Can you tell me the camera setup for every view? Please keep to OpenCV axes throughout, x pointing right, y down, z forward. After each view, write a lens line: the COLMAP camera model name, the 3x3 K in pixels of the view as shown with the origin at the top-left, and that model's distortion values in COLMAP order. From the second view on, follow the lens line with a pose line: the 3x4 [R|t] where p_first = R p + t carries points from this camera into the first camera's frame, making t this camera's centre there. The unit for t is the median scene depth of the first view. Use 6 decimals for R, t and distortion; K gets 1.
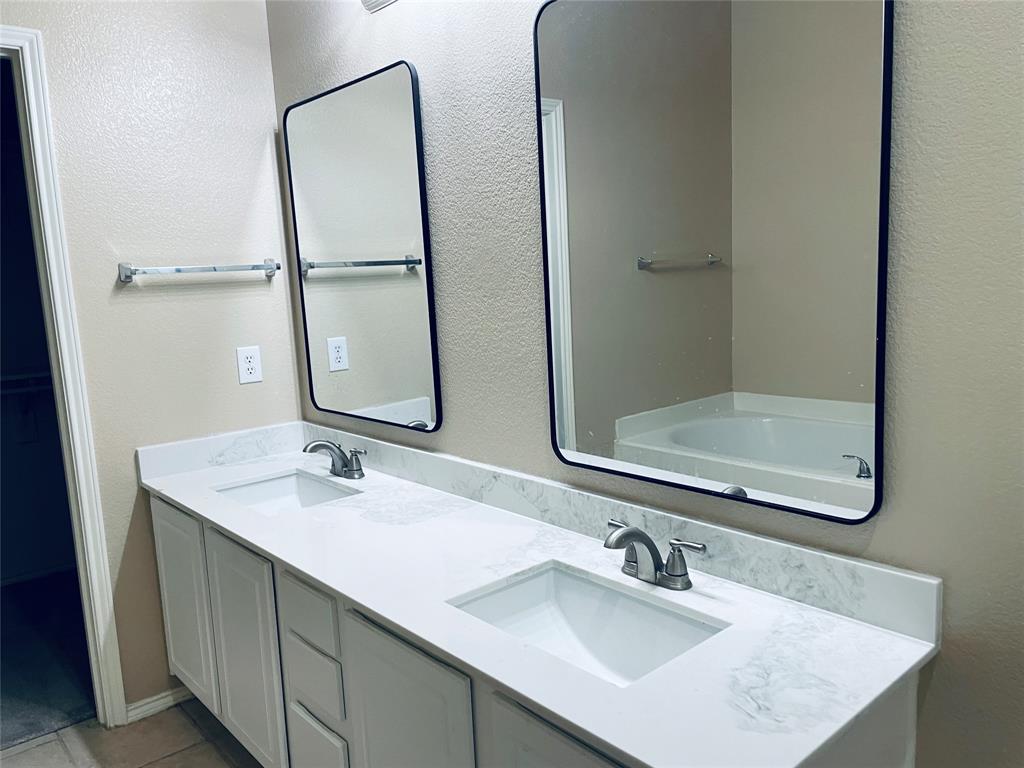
lens RADIAL K [[775.8, 0, 512.3], [0, 775.8, 387.0], [0, 0, 1]] dist [0.074366, -0.096549]
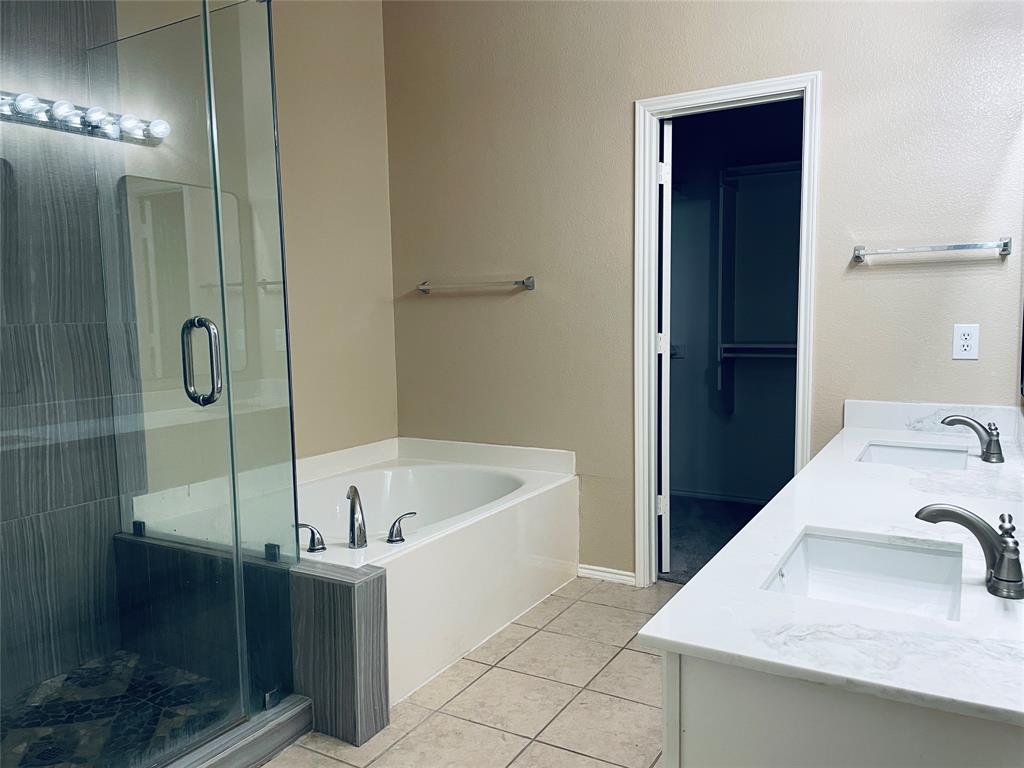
lens RADIAL K [[775.8, 0, 515.2], [0, 775.8, 382.0], [0, 0, 1]] dist [0.074366, -0.096549]
pose [[0.323228, 0.127578, -0.937682, 0.485739], [-0.136661, 0.986777, 0.087150, 0.015716], [0.936401, 0.099975, 0.336389, 0.114581]]
